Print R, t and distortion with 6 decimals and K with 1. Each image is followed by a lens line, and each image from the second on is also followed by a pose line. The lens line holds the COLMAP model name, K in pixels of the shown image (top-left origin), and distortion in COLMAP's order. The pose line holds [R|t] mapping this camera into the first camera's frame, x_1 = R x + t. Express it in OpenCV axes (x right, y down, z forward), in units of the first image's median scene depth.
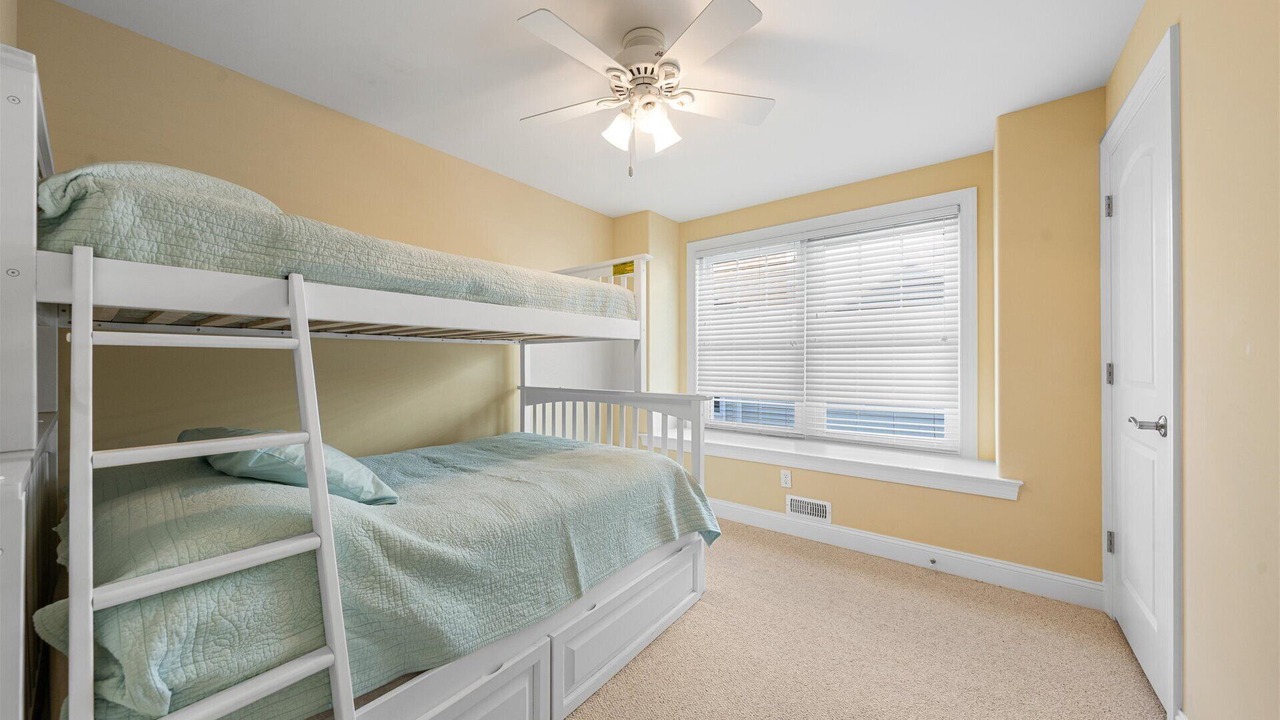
lens RADIAL K [[434.4, 0, 637.9], [0, 434.4, 360.7], [0, 0, 1]] dist [-0.001030, -0.000215]
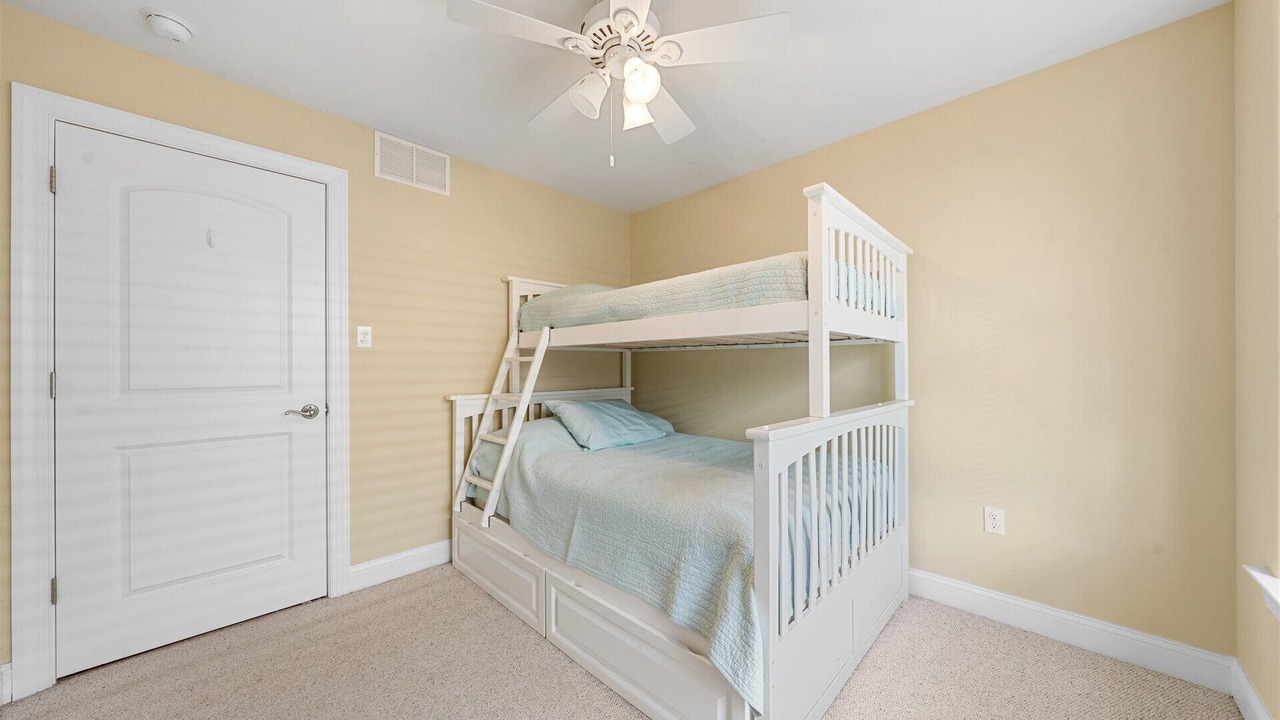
lens RADIAL K [[434.4, 0, 639.5], [0, 434.4, 364.7], [0, 0, 1]] dist [-0.001030, -0.000215]
pose [[-0.118840, -0.002520, -0.992910, 0.840192], [0.006460, 0.999974, -0.003312, 0.000625], [0.992892, -0.006808, -0.118821, 1.096704]]
